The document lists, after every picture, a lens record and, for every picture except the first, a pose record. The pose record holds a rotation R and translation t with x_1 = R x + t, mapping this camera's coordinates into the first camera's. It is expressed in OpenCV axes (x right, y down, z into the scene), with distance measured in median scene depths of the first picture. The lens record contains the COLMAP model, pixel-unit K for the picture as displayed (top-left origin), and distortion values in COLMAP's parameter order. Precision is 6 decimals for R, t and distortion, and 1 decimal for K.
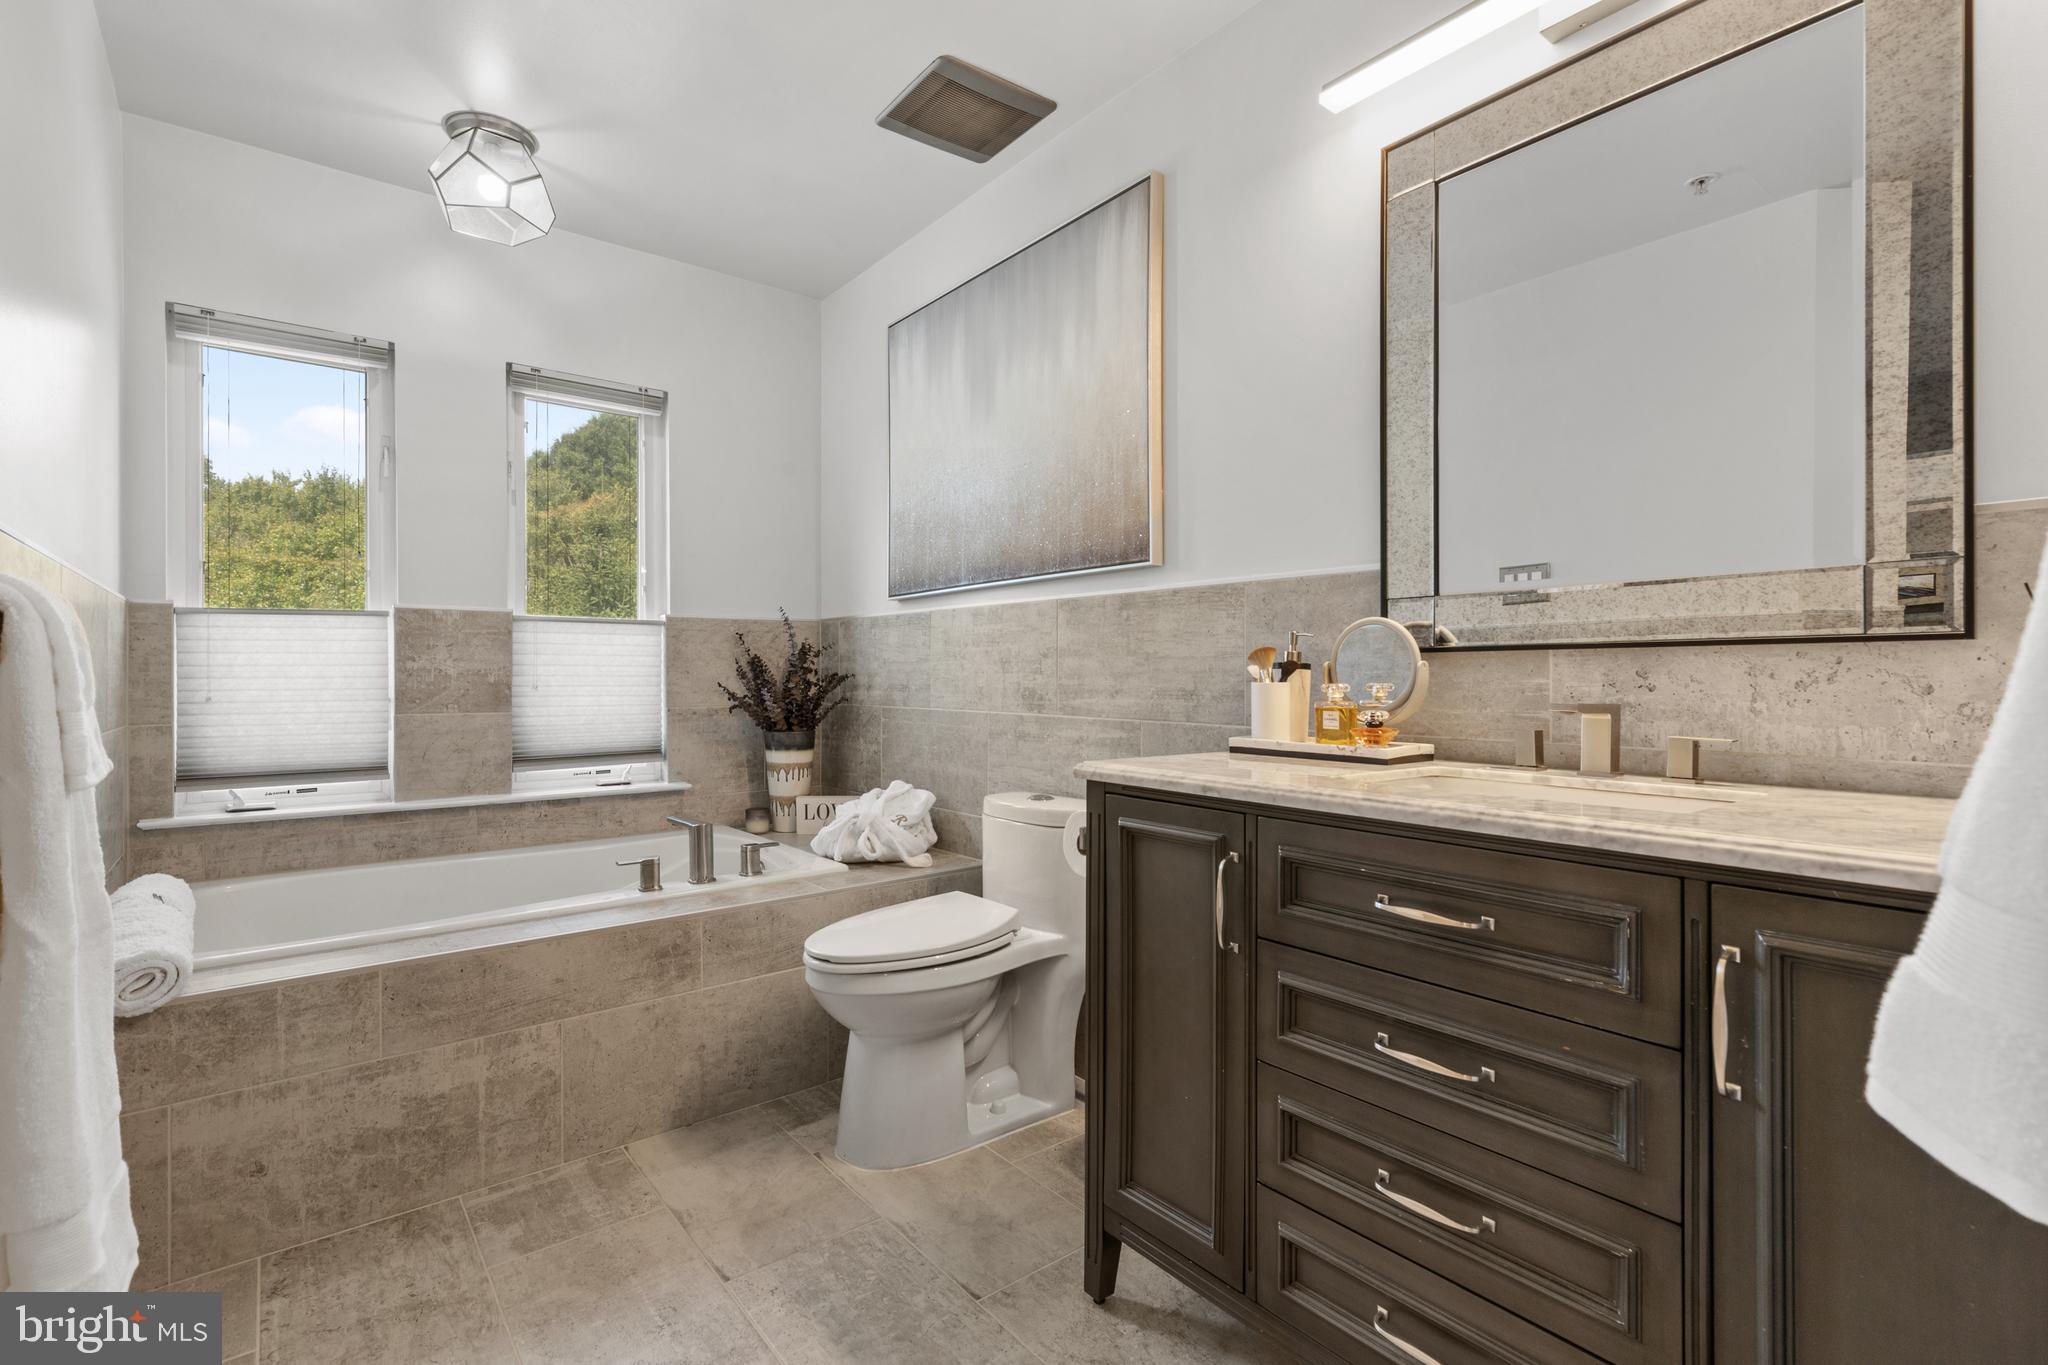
lens RADIAL K [[942.1, 0, 1029.1], [0, 942.1, 677.3], [0, 0, 1]] dist [0.002628, -0.000245]
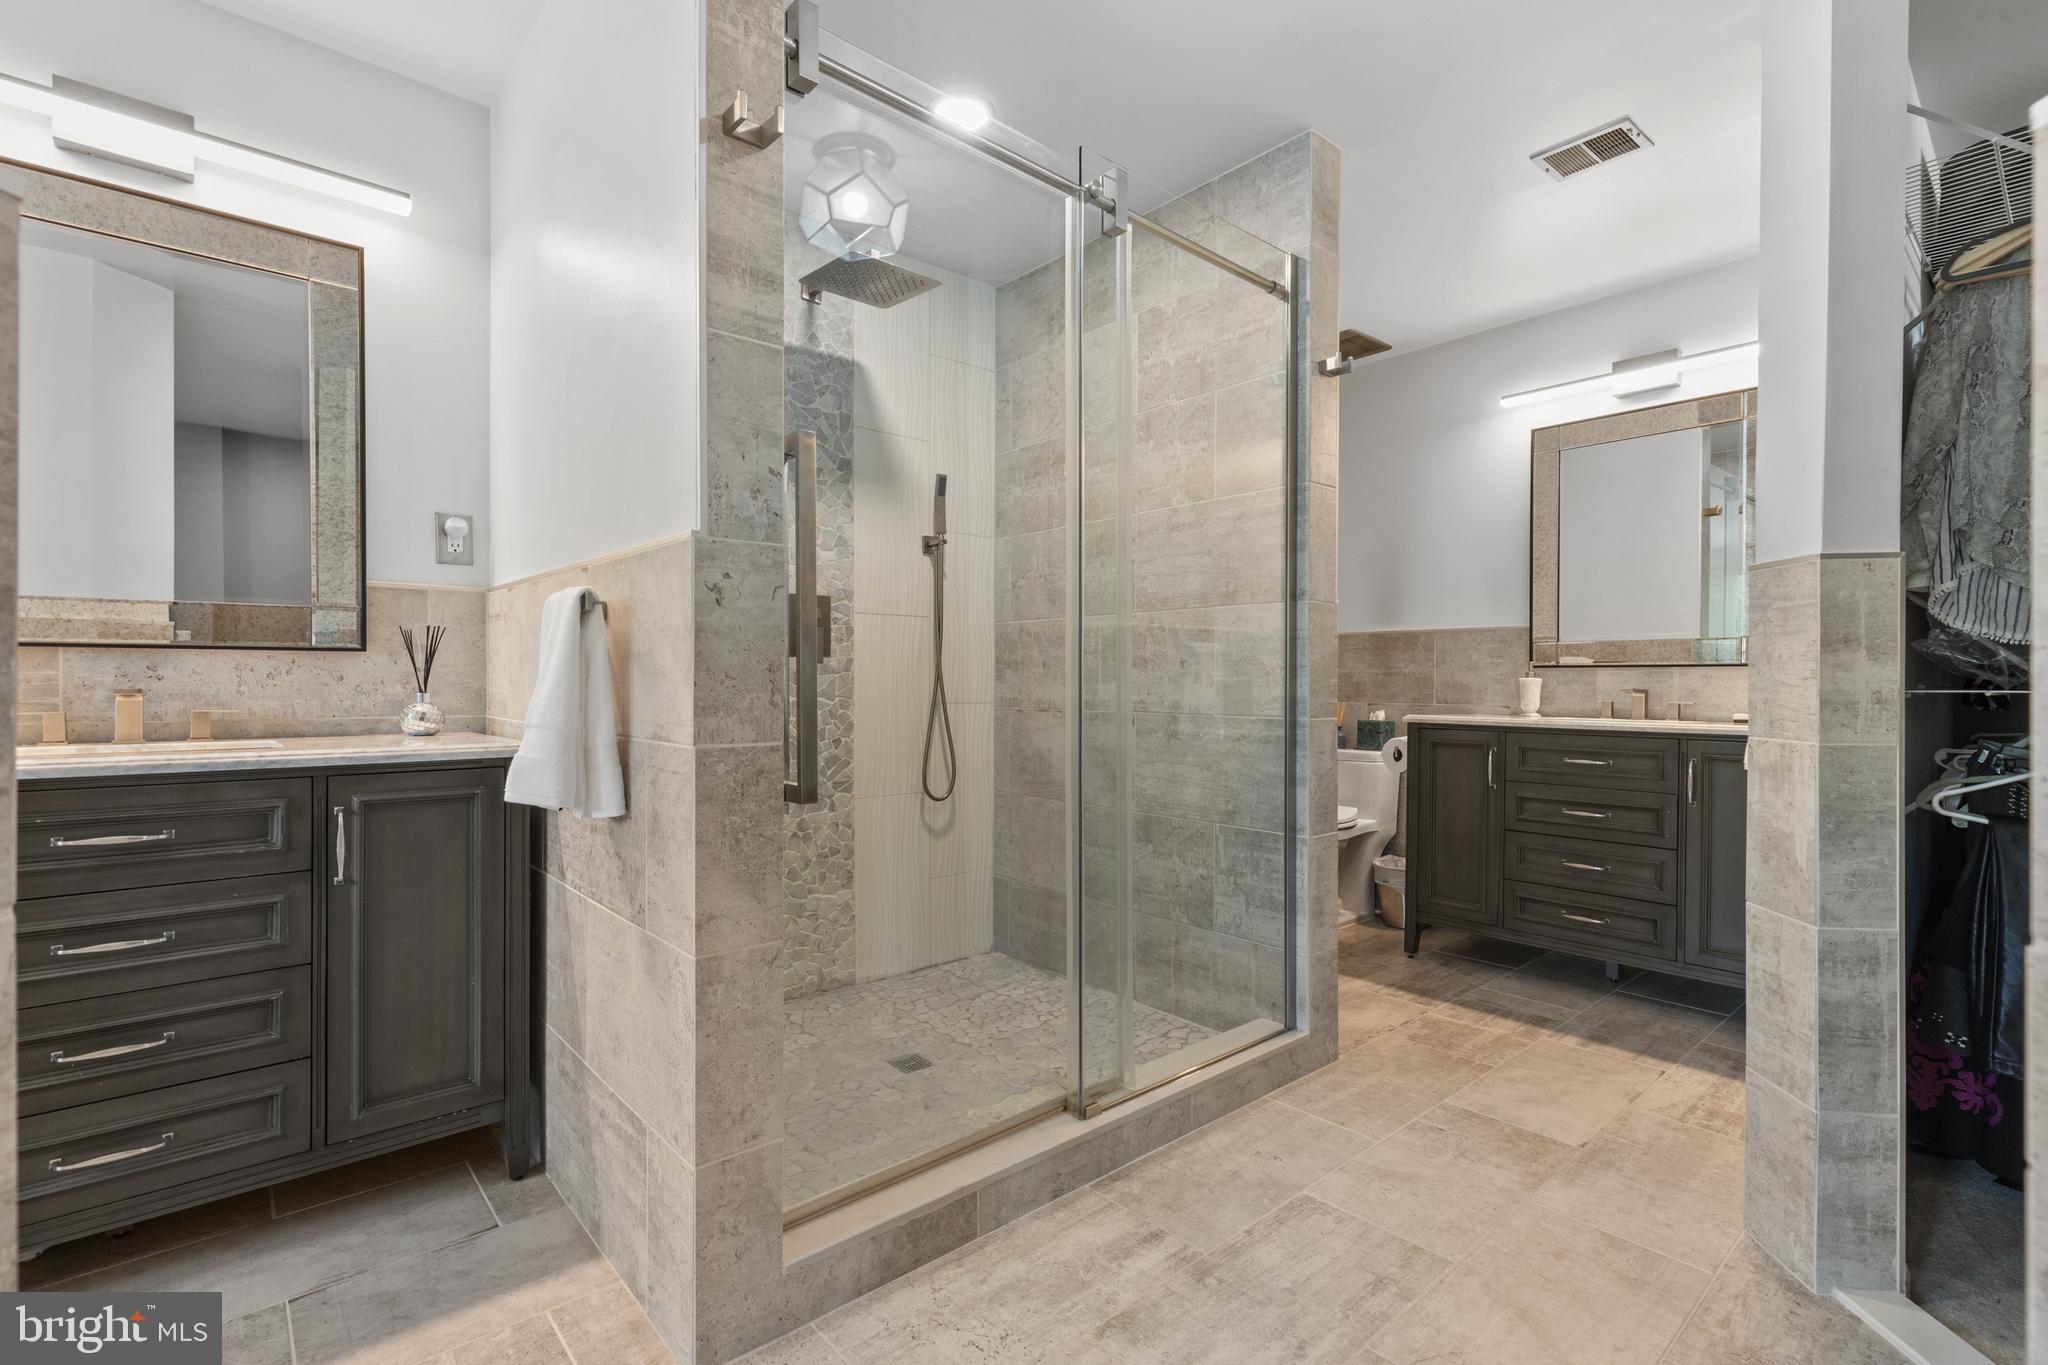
lens RADIAL K [[942.1, 0, 1029.6], [0, 942.1, 682.2], [0, 0, 1]] dist [0.002628, -0.000245]
pose [[-0.049582, -0.003636, 0.998763, -0.953904], [-0.004169, 0.999985, 0.003434, 0.009206], [-0.998761, -0.003993, -0.049597, -0.250395]]
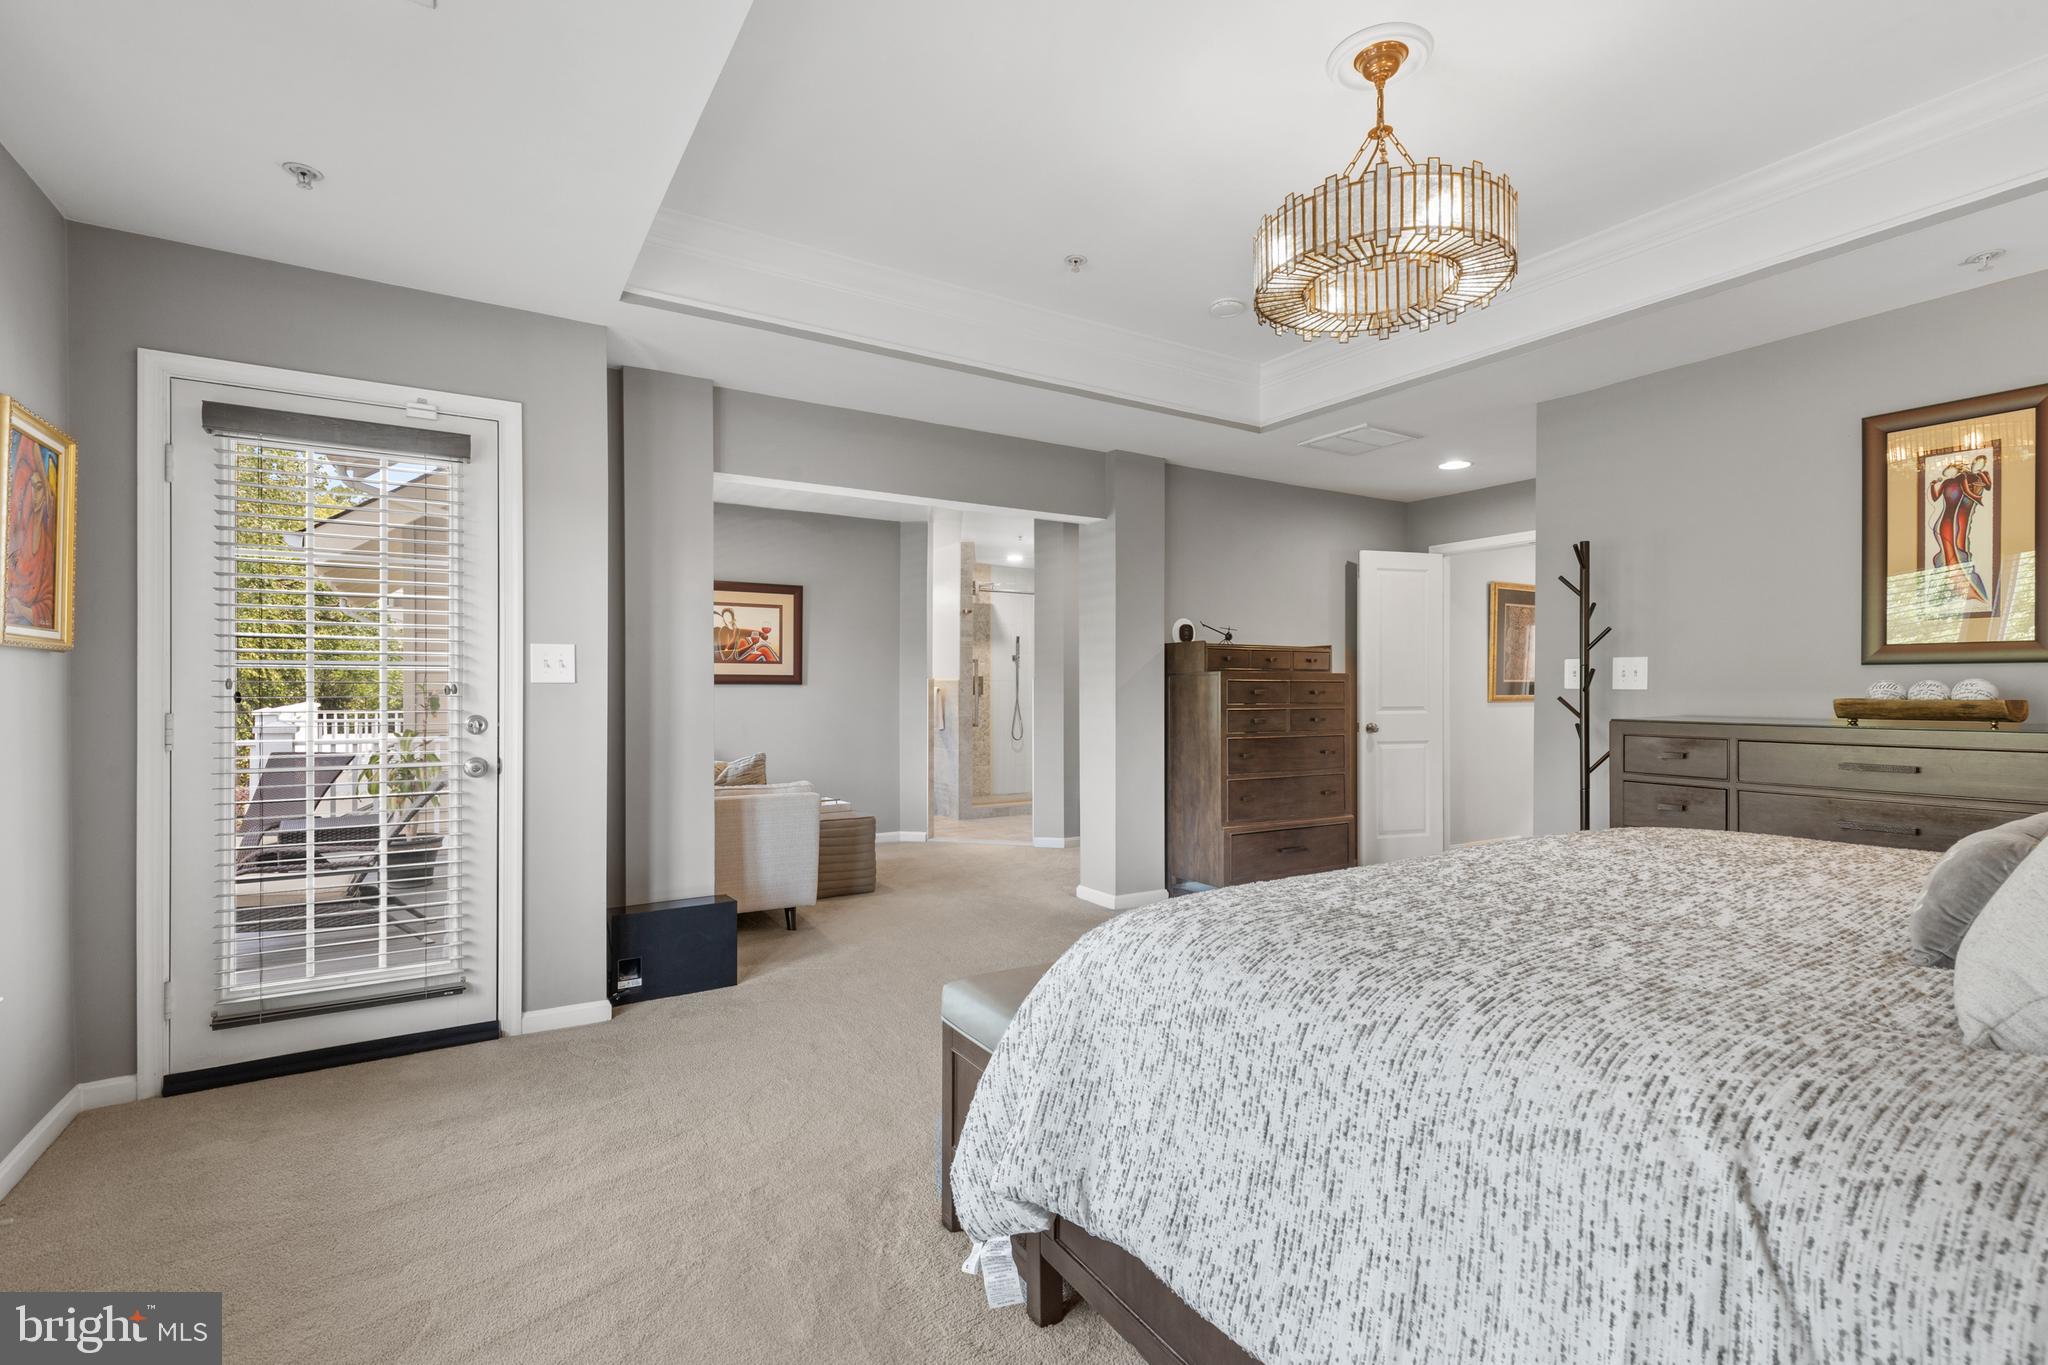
lens RADIAL K [[942.1, 0, 1029.8], [0, 942.1, 681.8], [0, 0, 1]] dist [0.002628, -0.000245]
pose [[0.122598, 0.003741, 0.992449, -9.777549], [-0.004812, 0.999983, -0.003175, -0.217062], [-0.992445, -0.004386, 0.122614, -1.841914]]
